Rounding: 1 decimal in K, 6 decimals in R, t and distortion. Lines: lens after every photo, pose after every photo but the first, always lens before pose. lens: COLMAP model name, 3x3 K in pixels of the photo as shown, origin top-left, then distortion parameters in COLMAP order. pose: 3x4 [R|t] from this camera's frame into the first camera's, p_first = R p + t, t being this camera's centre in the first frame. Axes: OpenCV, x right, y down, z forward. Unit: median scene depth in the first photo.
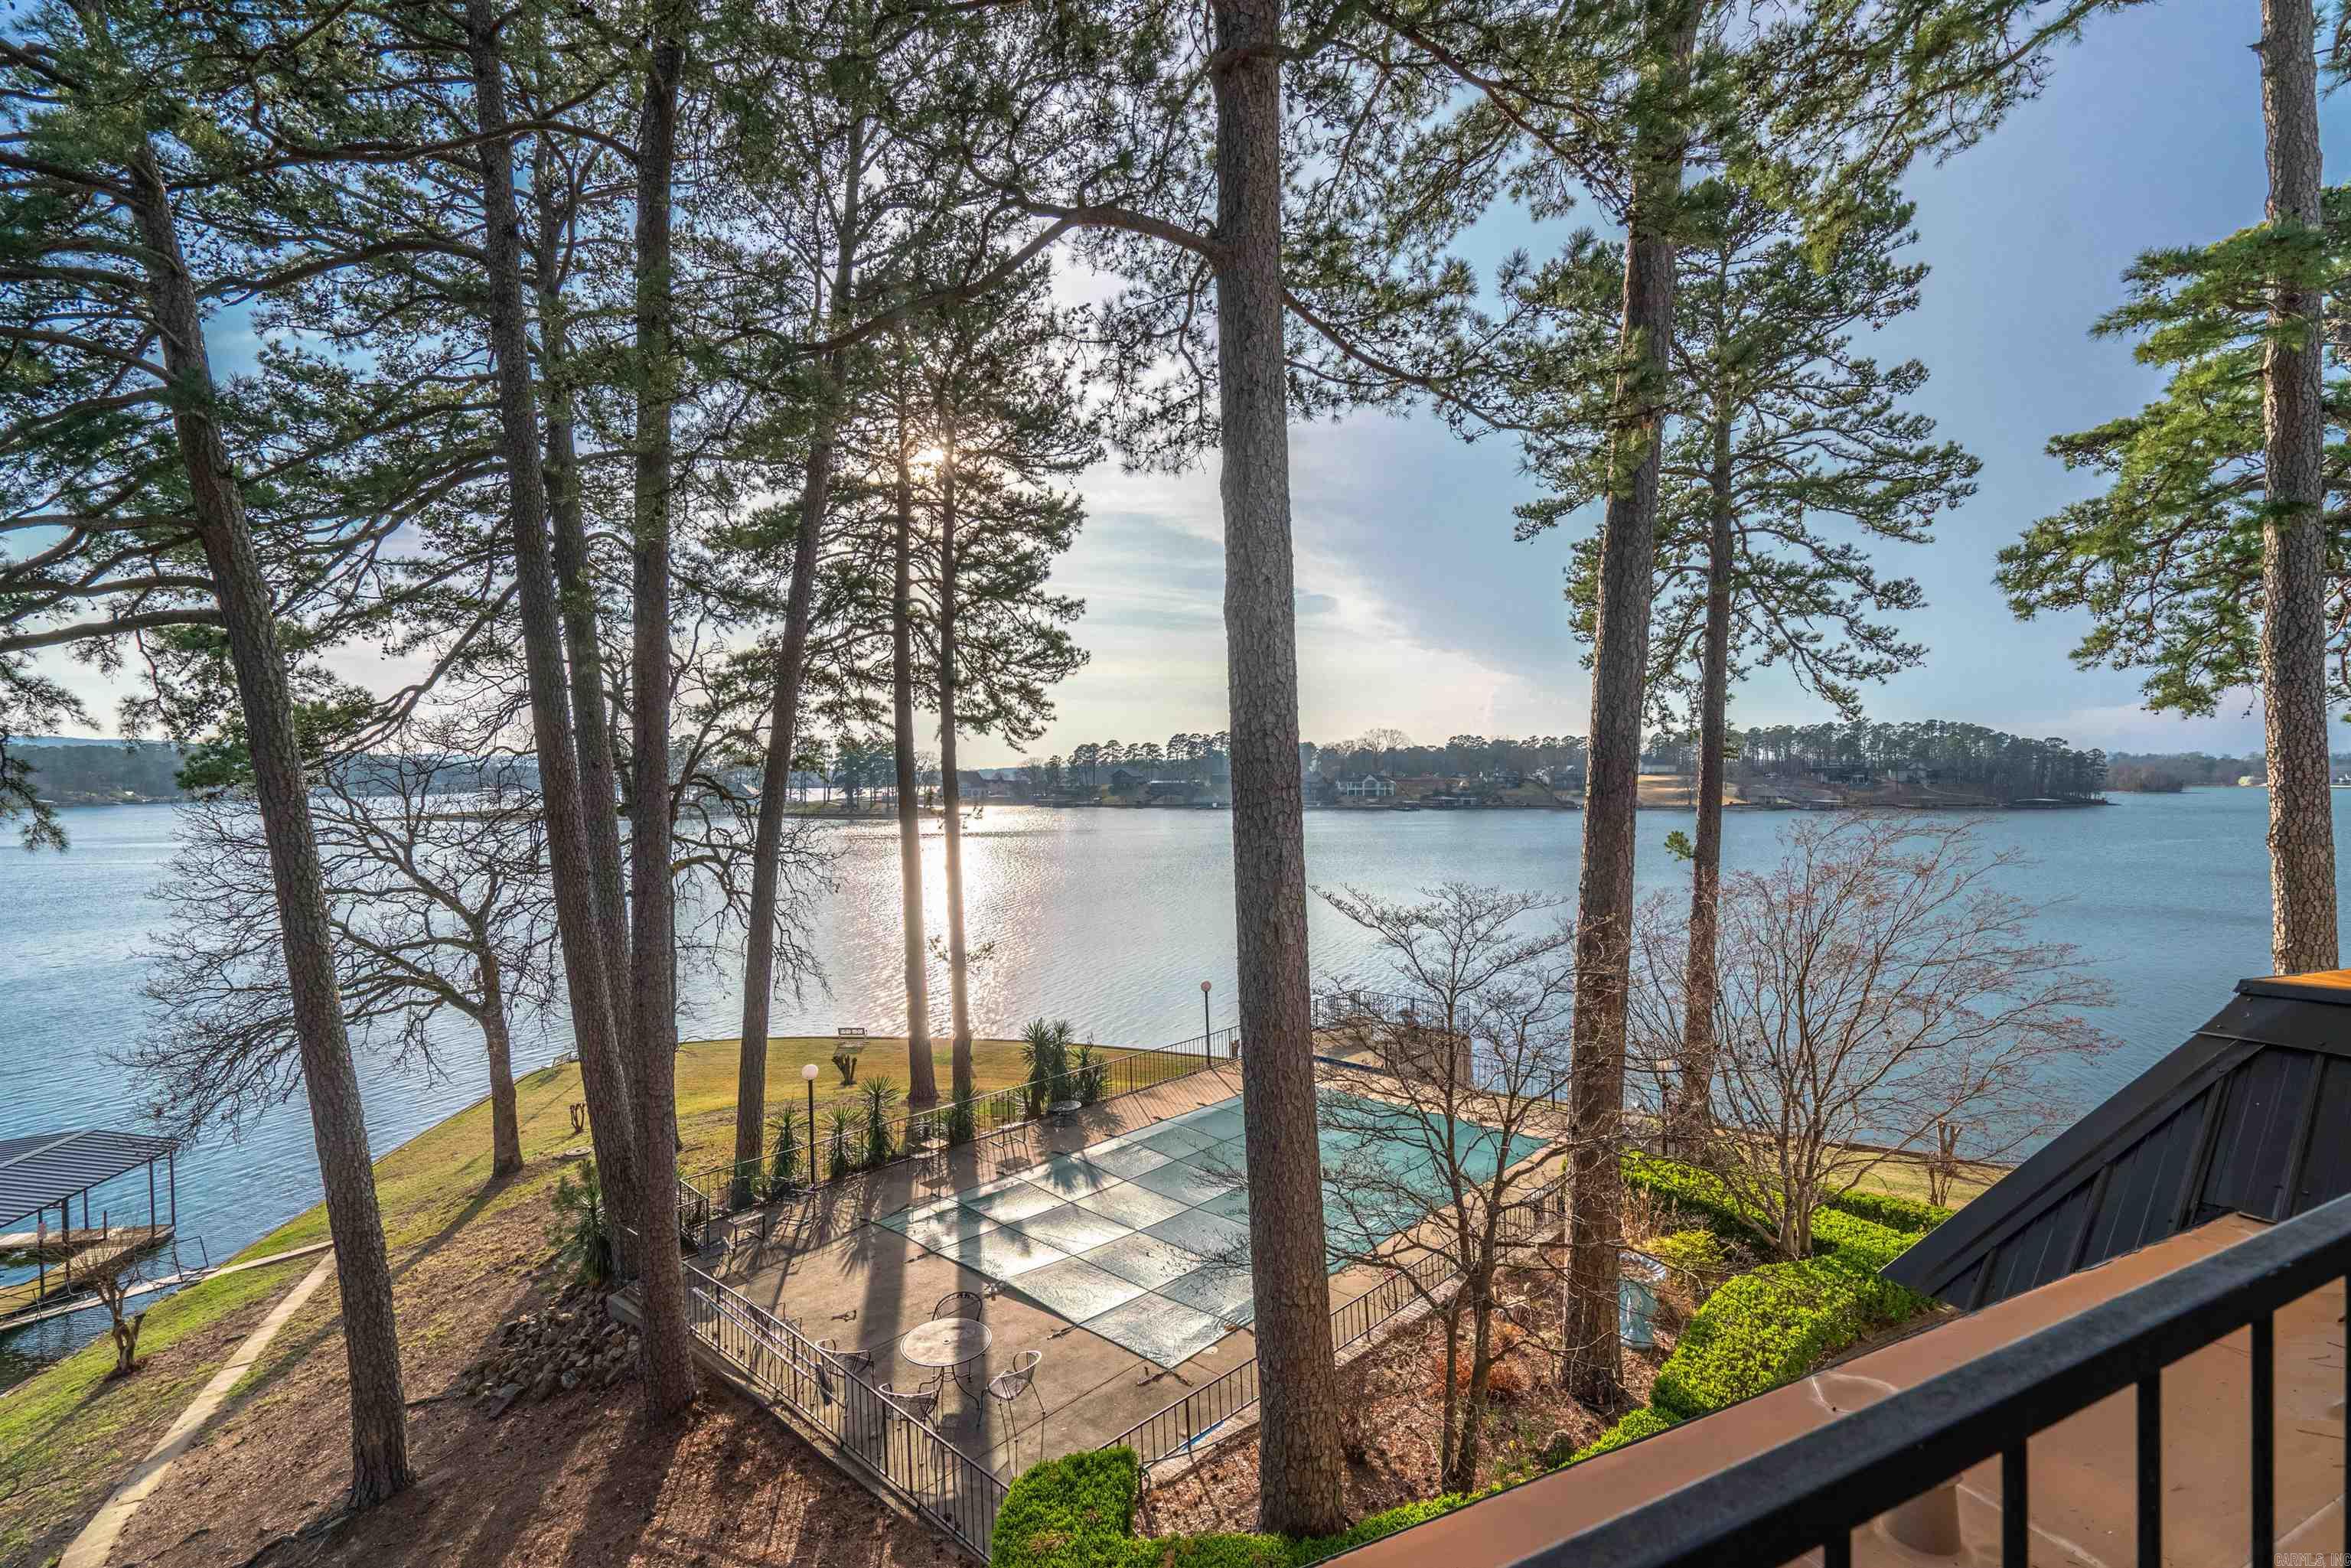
lens RADIAL K [[1065.2, 0, 1175.5], [0, 1065.2, 784.0], [0, 0, 1]] dist [0.009249, -0.000365]
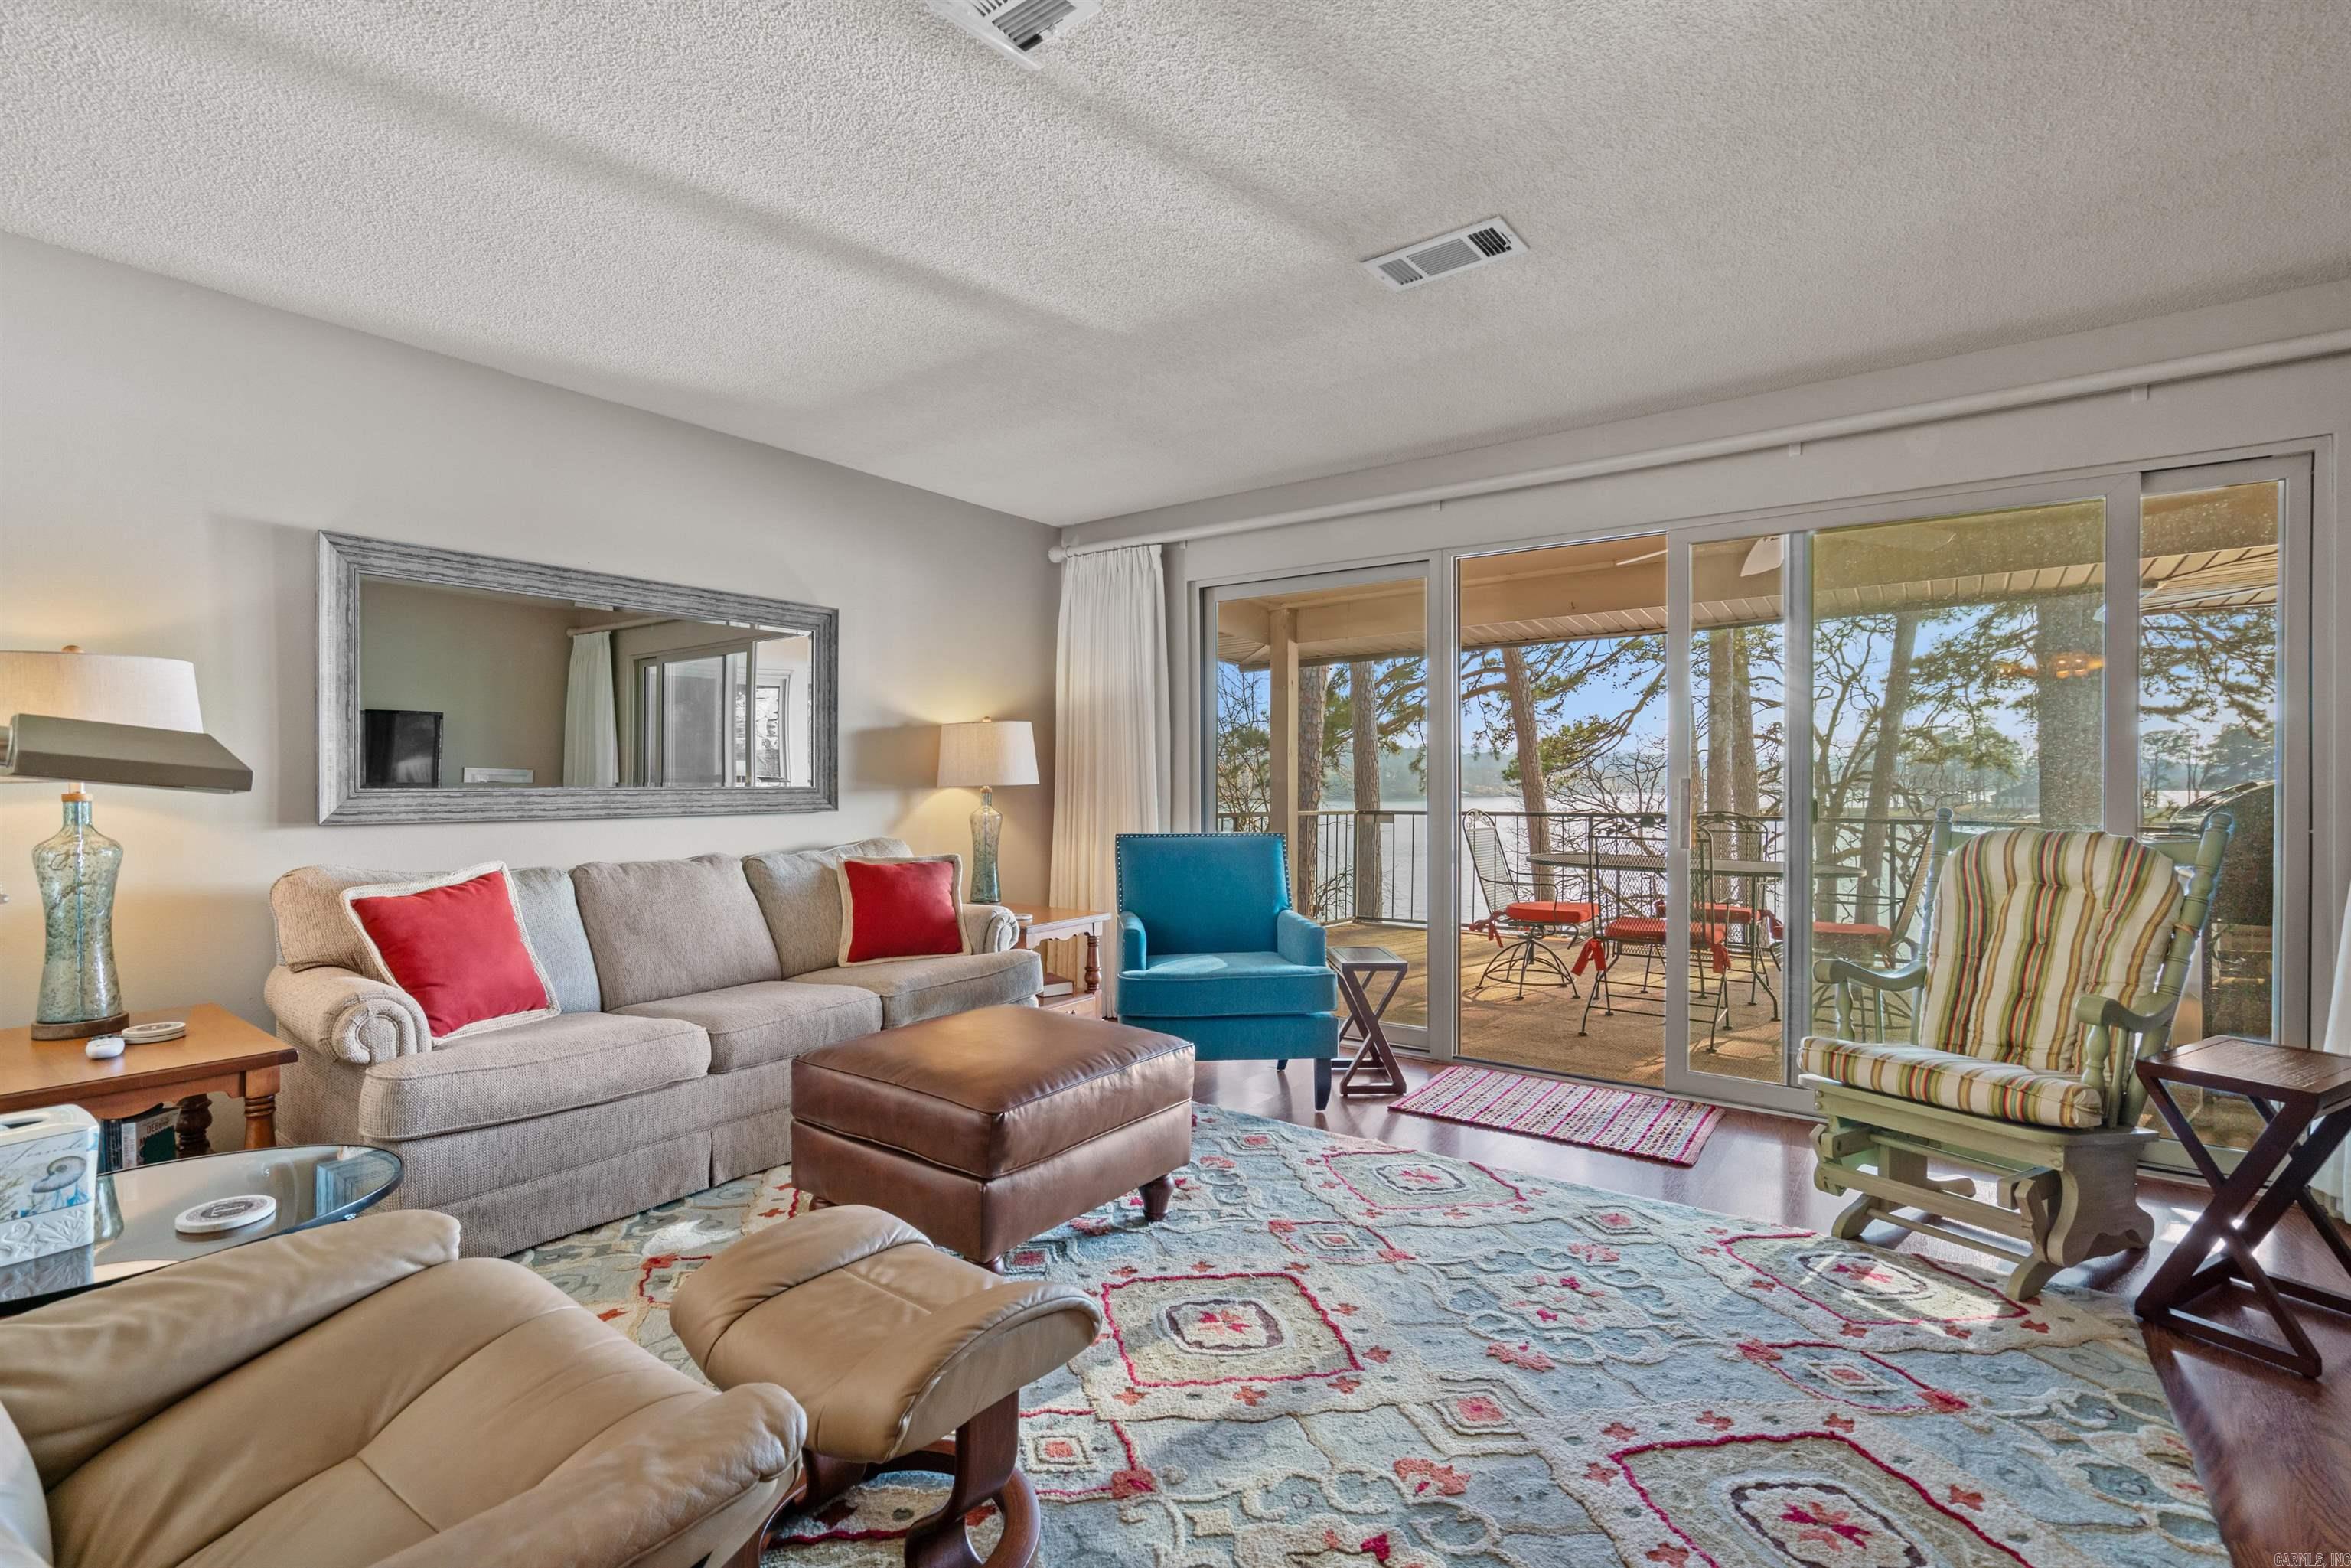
lens RADIAL K [[1074.6, 0, 1170.0], [0, 1074.6, 786.6], [0, 0, 1]] dist [-0.001916, -0.000097]
pose [[0.468645, 0.010520, -0.883324, 0.223584], [-0.007559, 0.999940, 0.007898, 0.003446], [0.883354, 0.002975, 0.468696, -0.180513]]
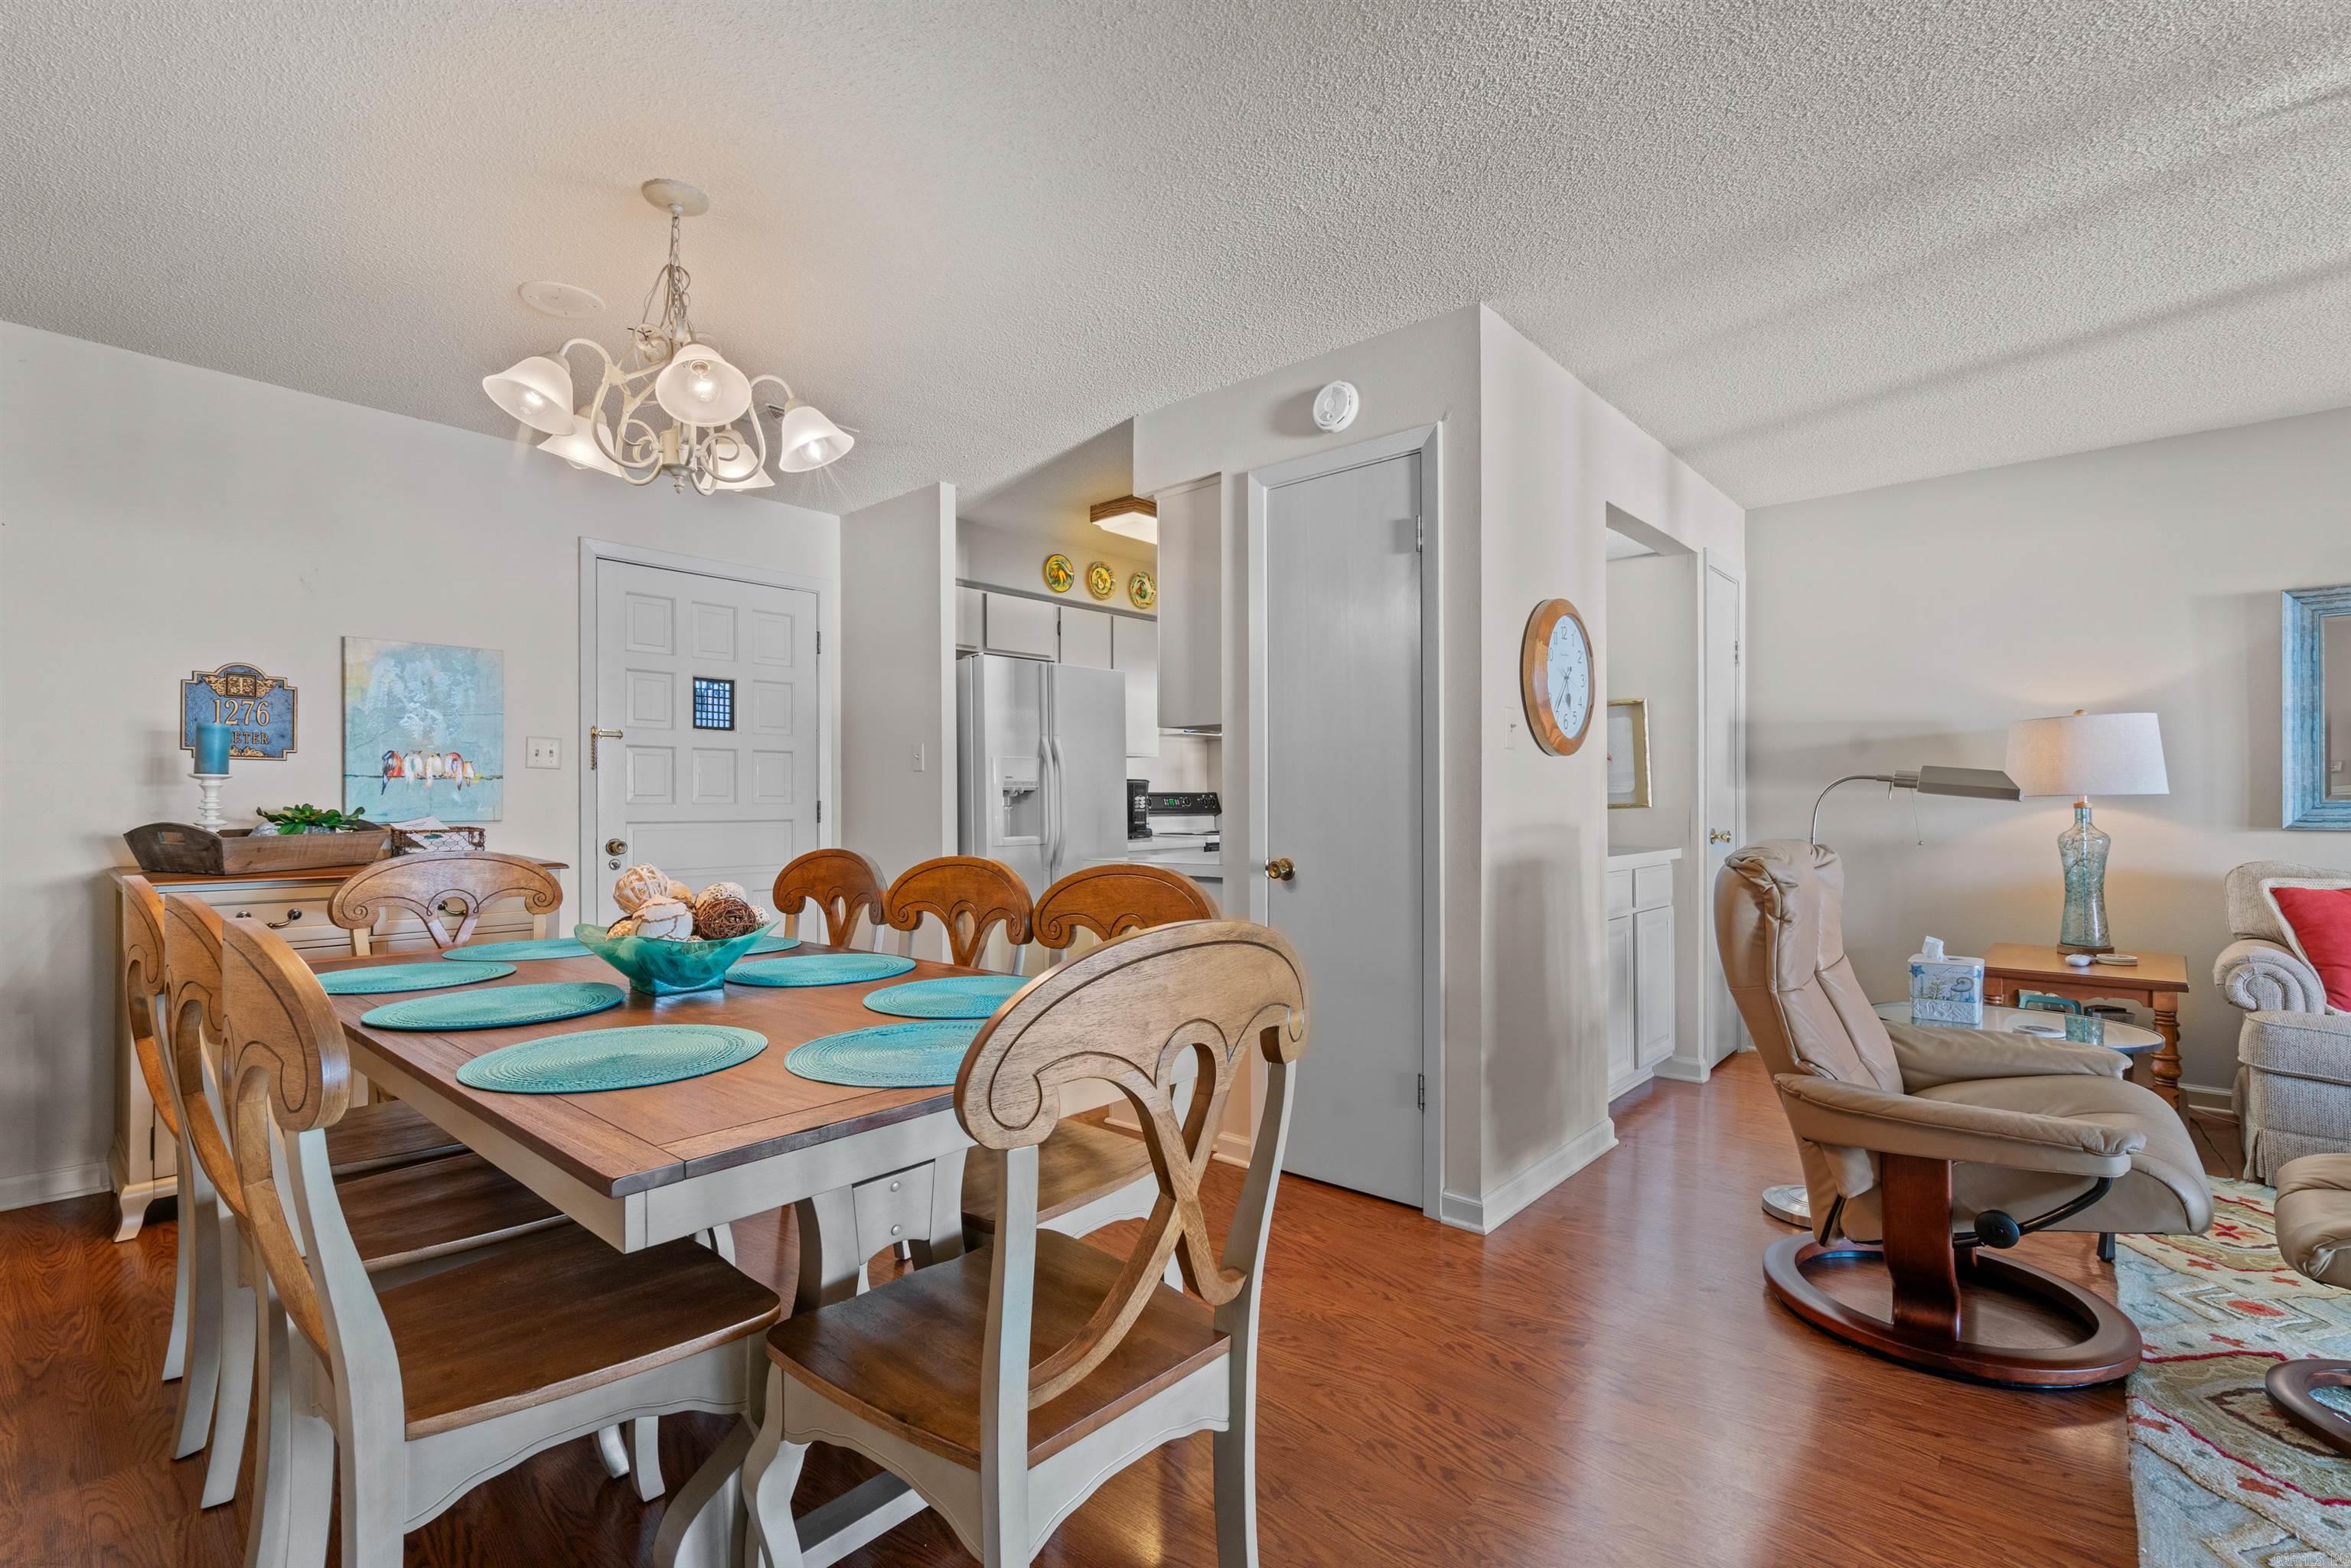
lens RADIAL K [[1067.3, 0, 1171.6], [0, 1067.3, 794.8], [0, 0, 1]] dist [-0.001195, 0.000552]
pose [[-0.924716, 0.008691, -0.380558, 0.265212], [0.008496, 0.999962, 0.002192, 0.003041], [0.380563, -0.001207, -0.924754, -0.136356]]
